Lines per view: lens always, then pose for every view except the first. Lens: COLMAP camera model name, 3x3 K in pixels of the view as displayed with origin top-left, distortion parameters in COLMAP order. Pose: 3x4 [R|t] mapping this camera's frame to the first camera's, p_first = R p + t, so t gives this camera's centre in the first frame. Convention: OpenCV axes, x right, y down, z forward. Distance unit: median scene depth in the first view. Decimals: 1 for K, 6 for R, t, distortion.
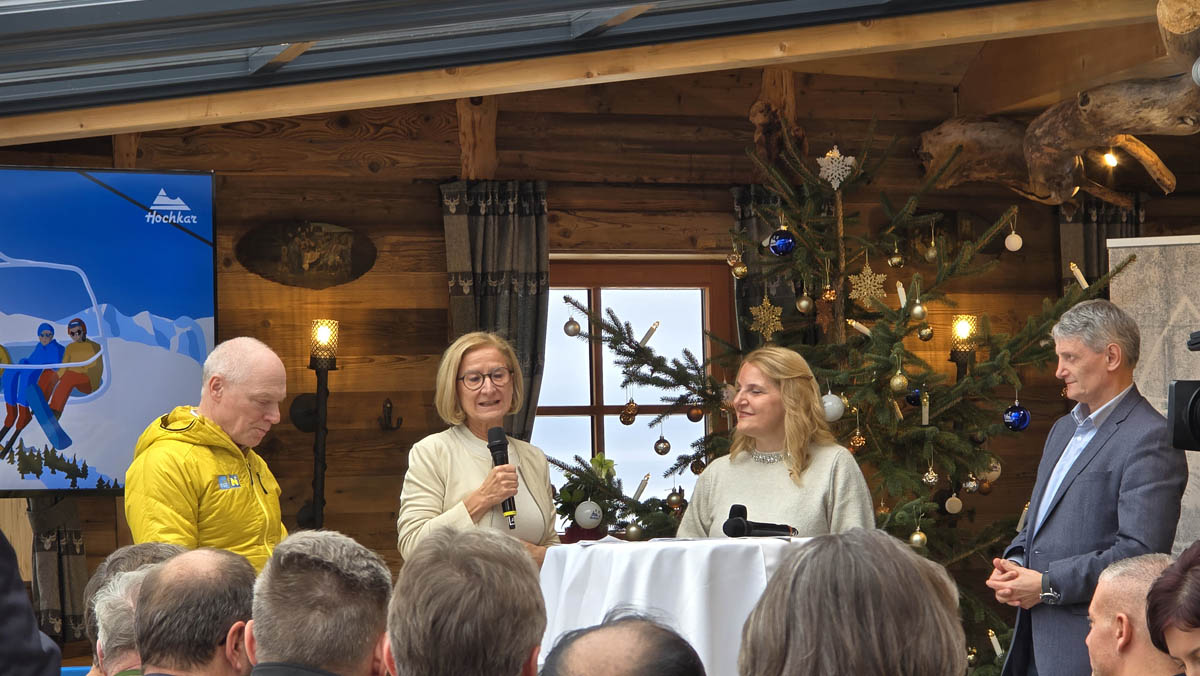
lens RADIAL K [[4271.6, 0, 600.0], [0, 4271.6, 338.0], [0, 0, 1]] dist [-0.155599, -3.398842]
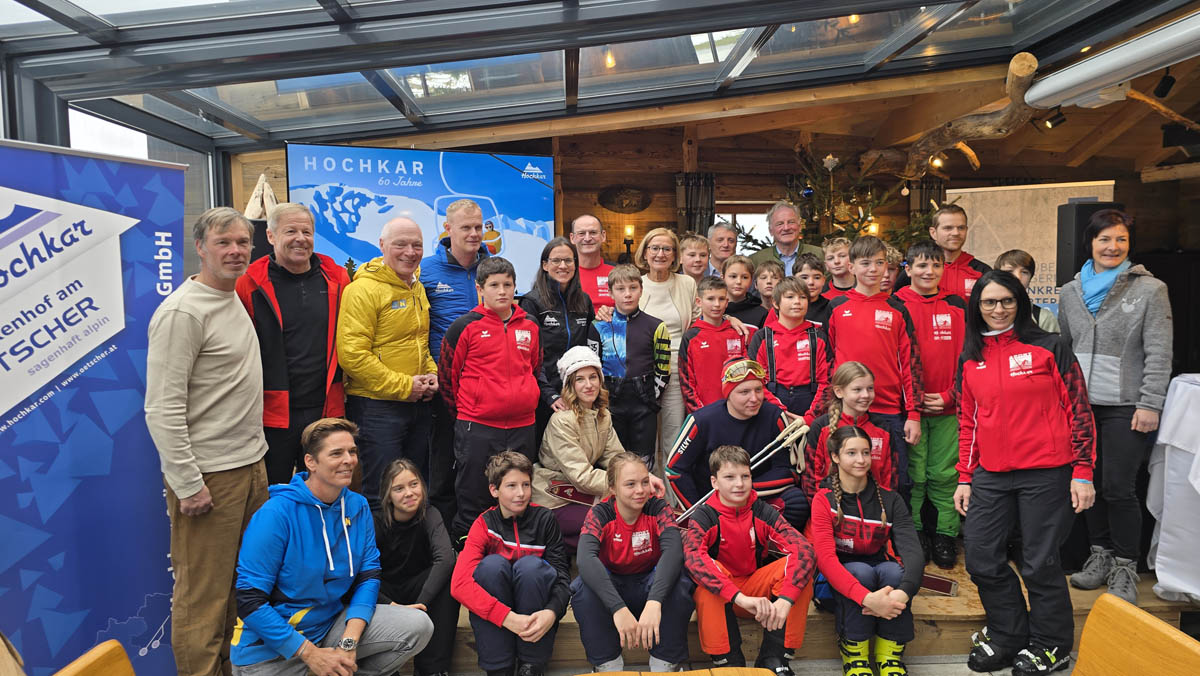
lens RADIAL K [[819.3, 0, 600.0], [0, 819.3, 338.0], [0, 0, 1]] dist [0.073794, -0.070175]
pose [[0.983311, 0.024098, -0.180332, 0.012042], [-0.001964, 0.992537, 0.121925, 0.003165], [0.181924, -0.119536, 0.976020, 0.480986]]
